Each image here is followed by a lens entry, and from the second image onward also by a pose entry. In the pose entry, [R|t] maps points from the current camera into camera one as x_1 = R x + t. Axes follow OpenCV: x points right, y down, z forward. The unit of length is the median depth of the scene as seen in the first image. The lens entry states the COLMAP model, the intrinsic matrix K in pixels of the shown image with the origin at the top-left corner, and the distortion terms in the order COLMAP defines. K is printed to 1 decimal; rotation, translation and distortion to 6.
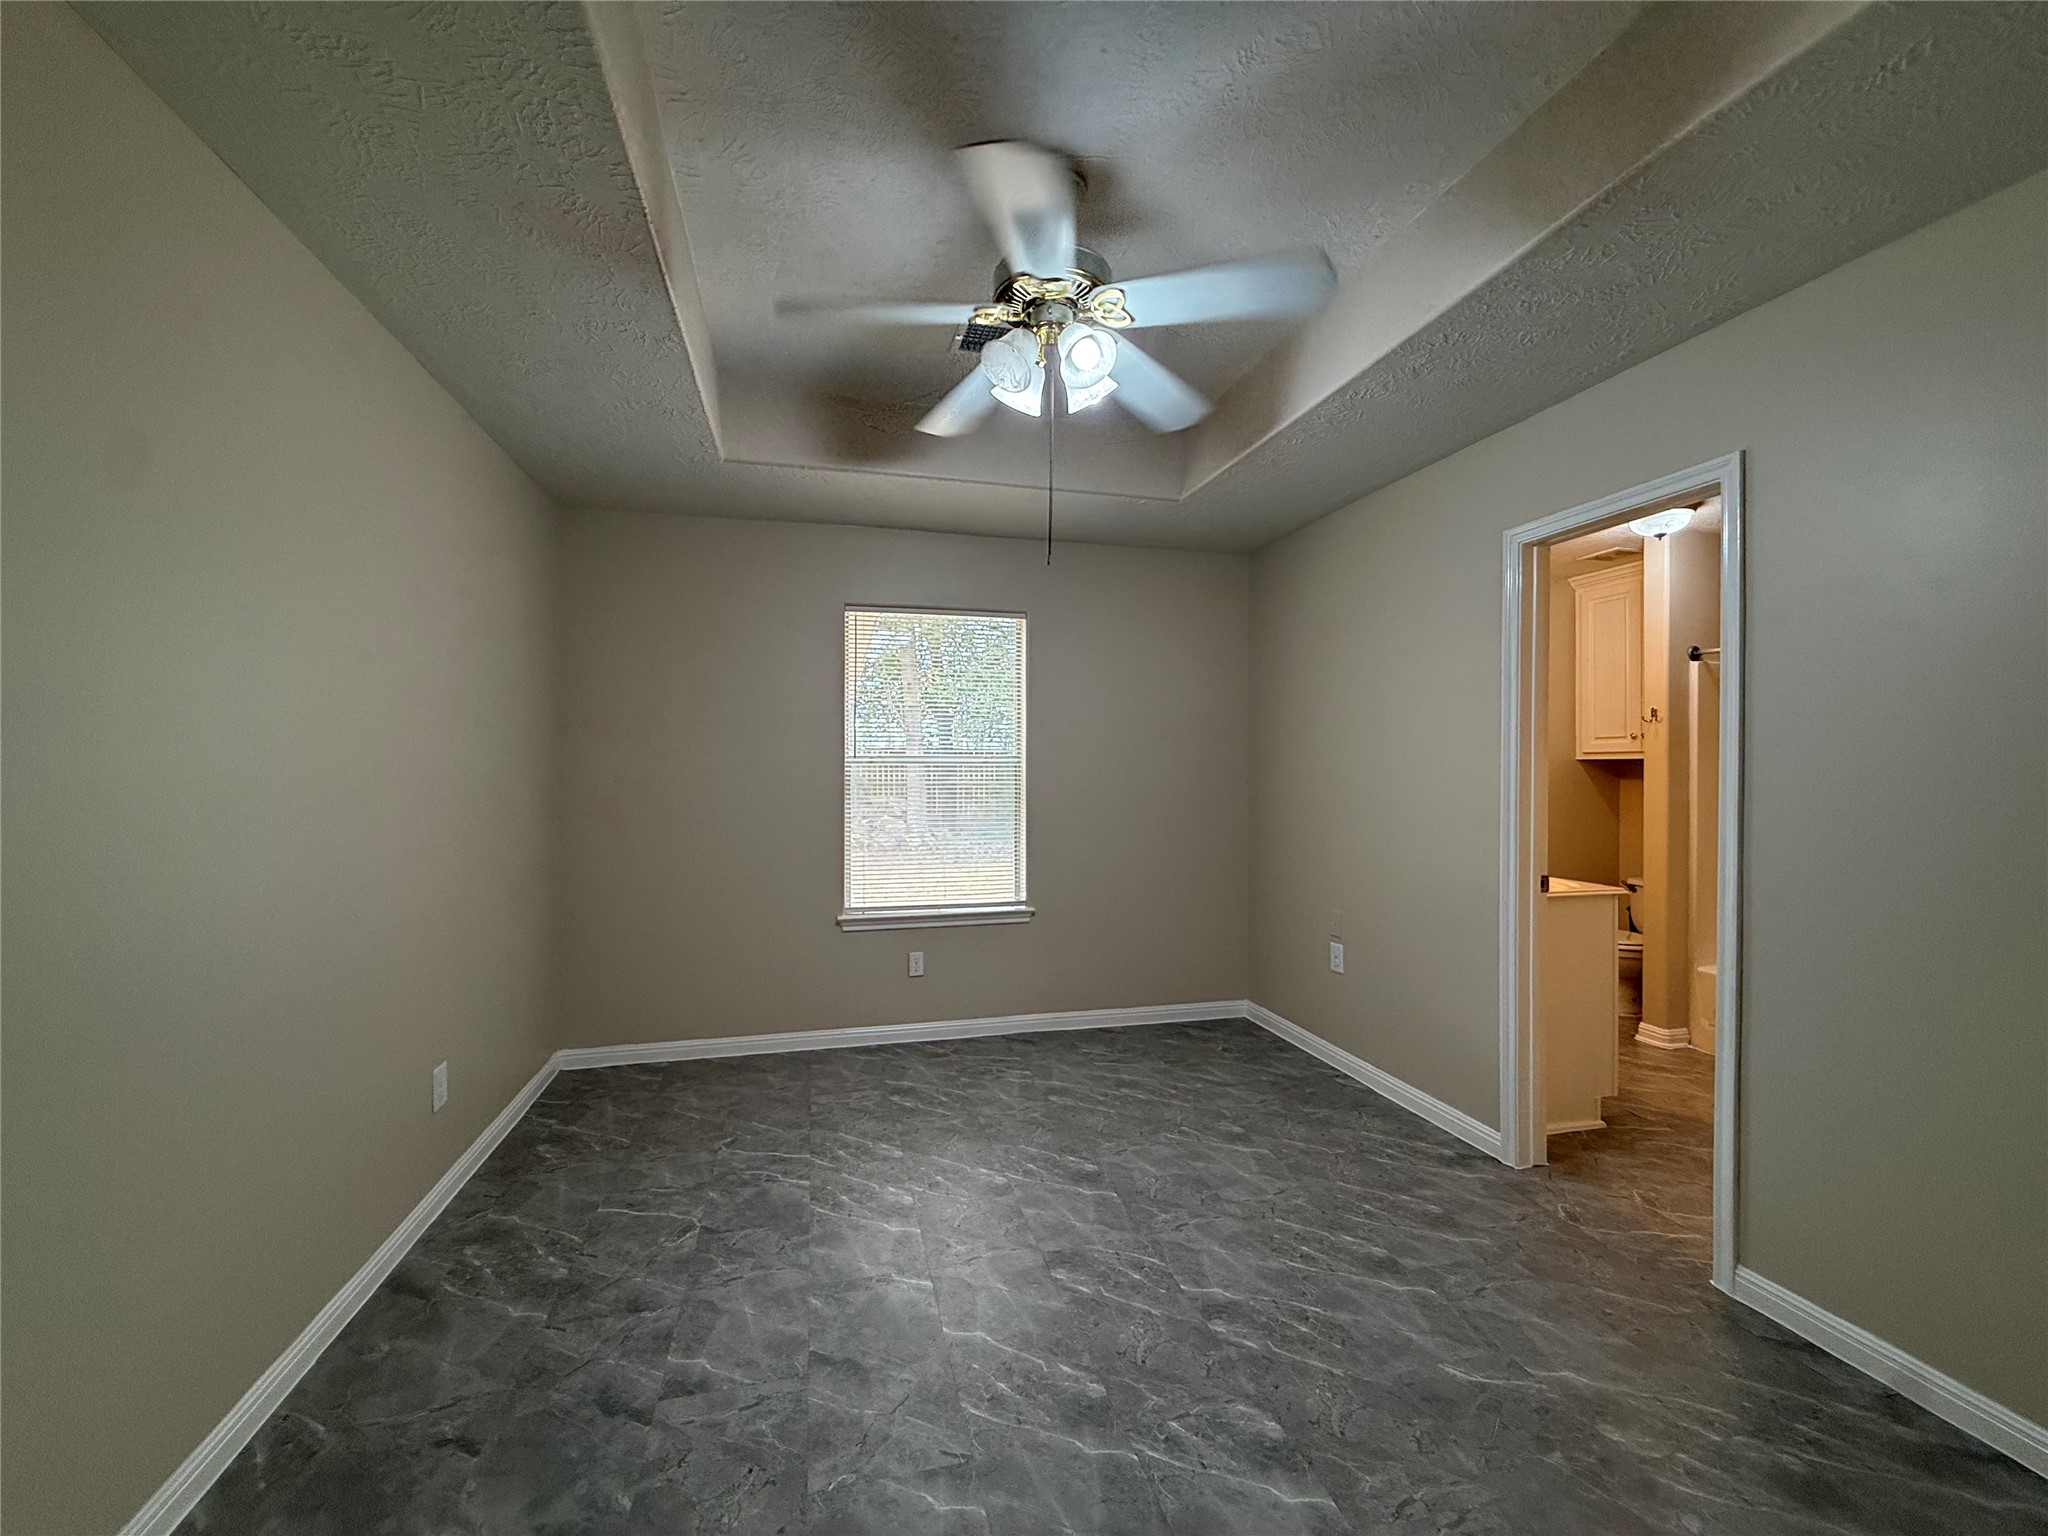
lens RADIAL K [[798.0, 0, 1024.0], [0, 798.0, 768.0], [0, 0, 1]] dist [0.002391, 0.000214]
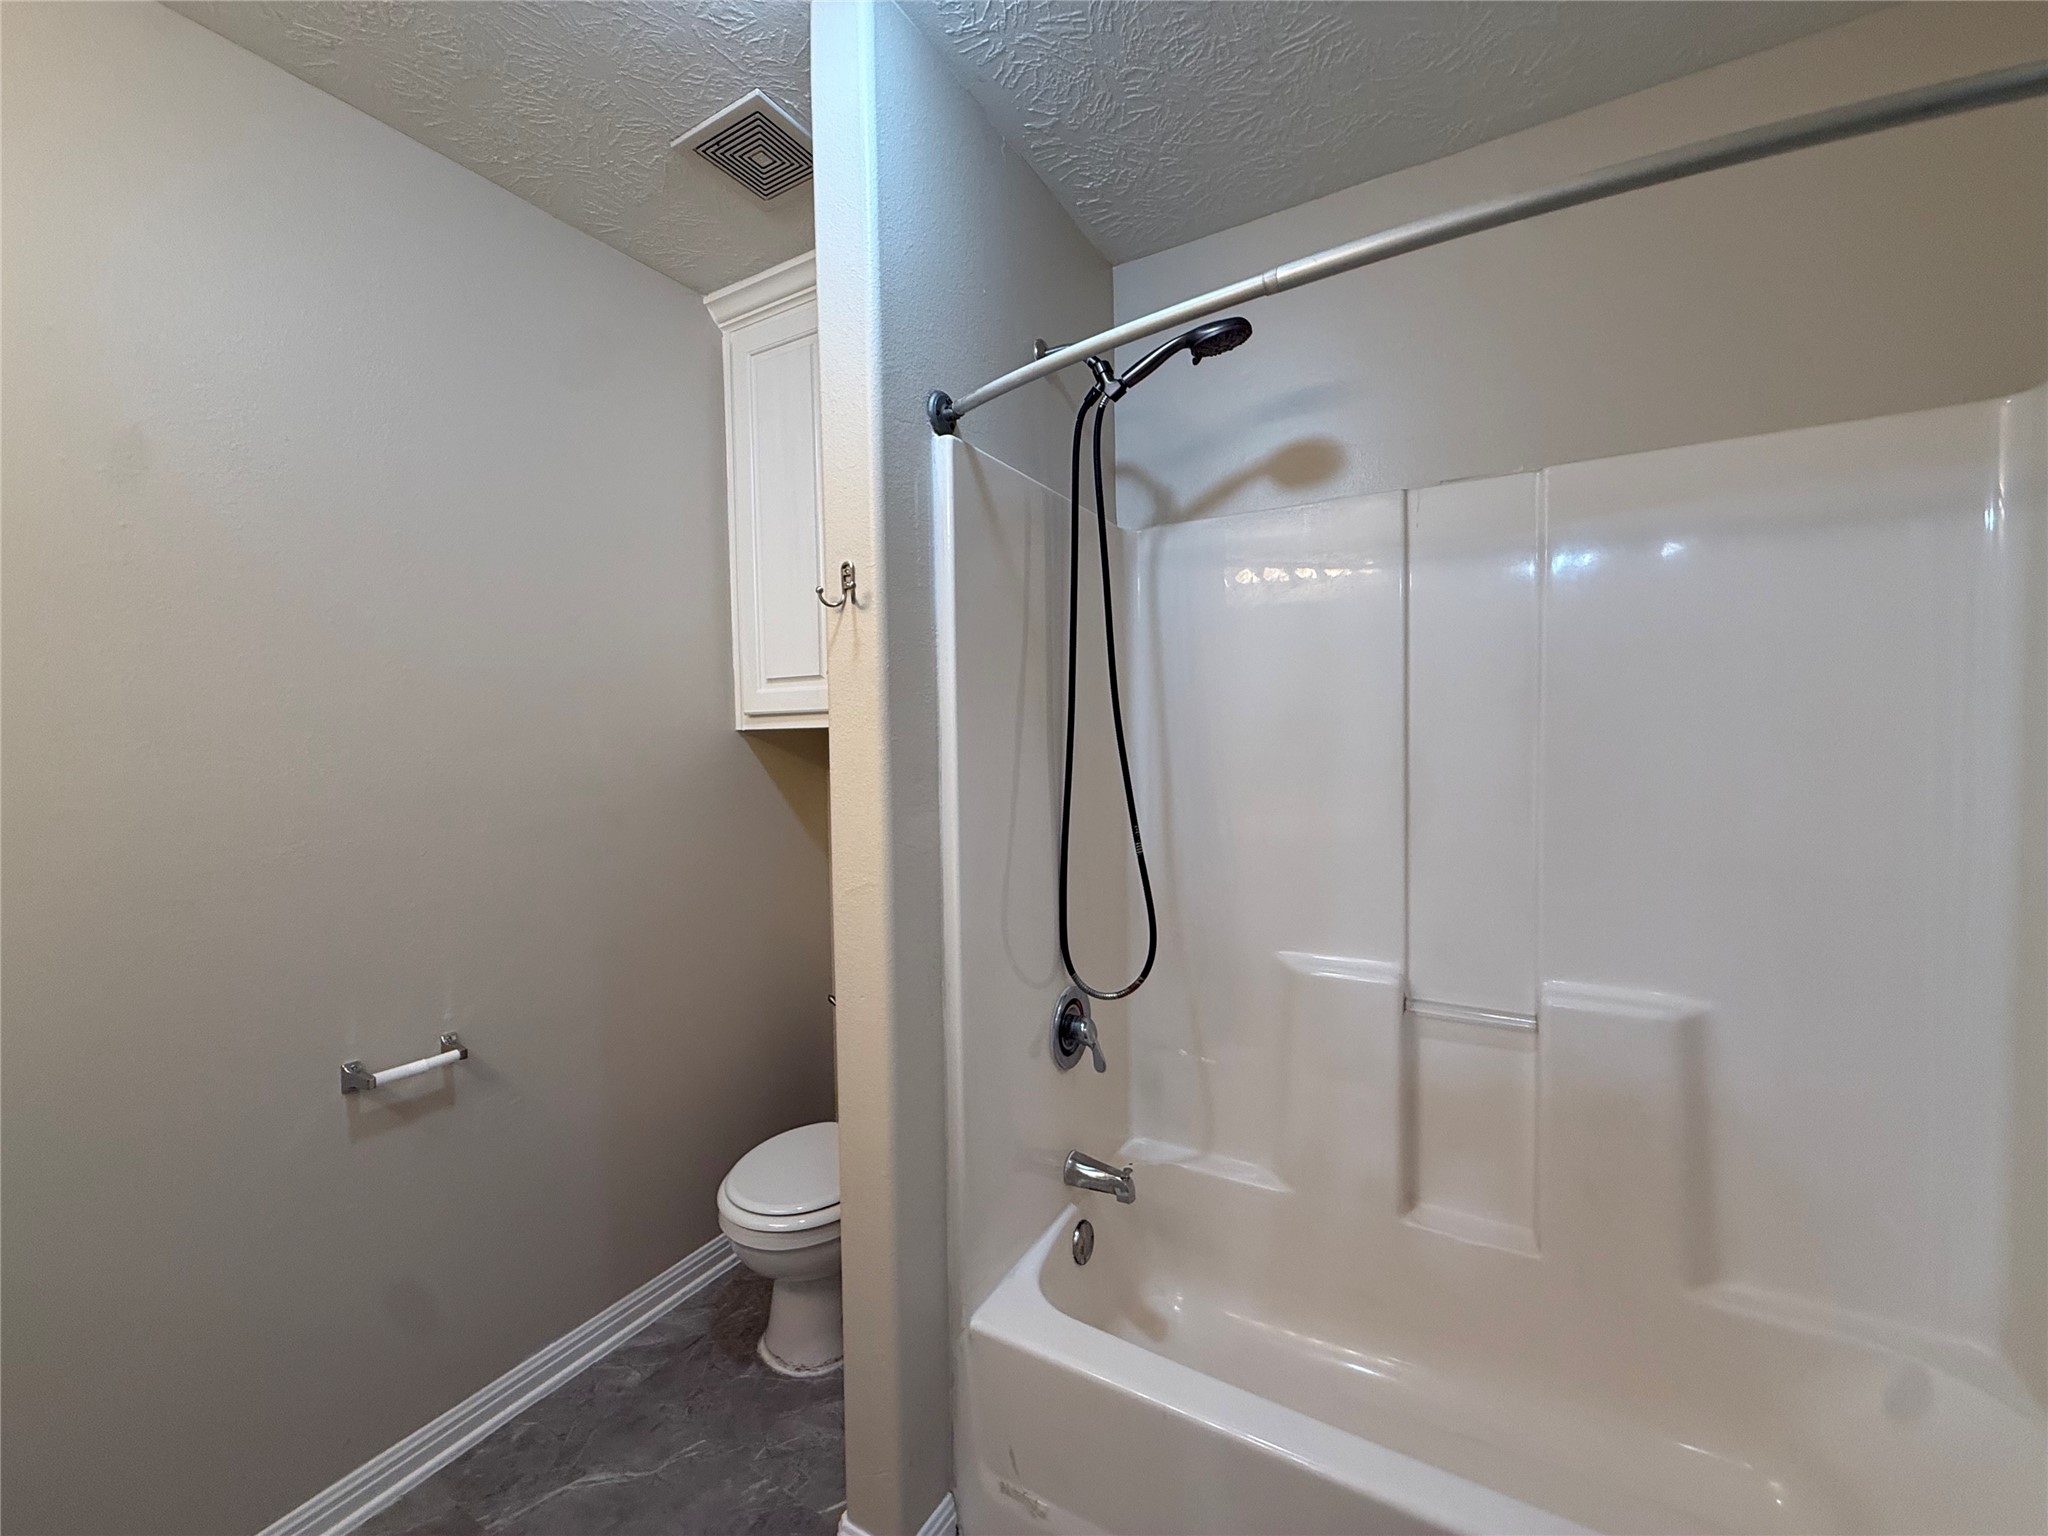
lens RADIAL K [[818.6, 0, 1017.5], [0, 818.6, 766.7], [0, 0, 1]] dist [0.000491, 0.000232]
pose [[0.707709, -0.040584, 0.705337, 0.555641], [0.020620, 0.999110, 0.036798, -0.005184], [-0.706203, -0.011498, 0.707916, 0.664812]]
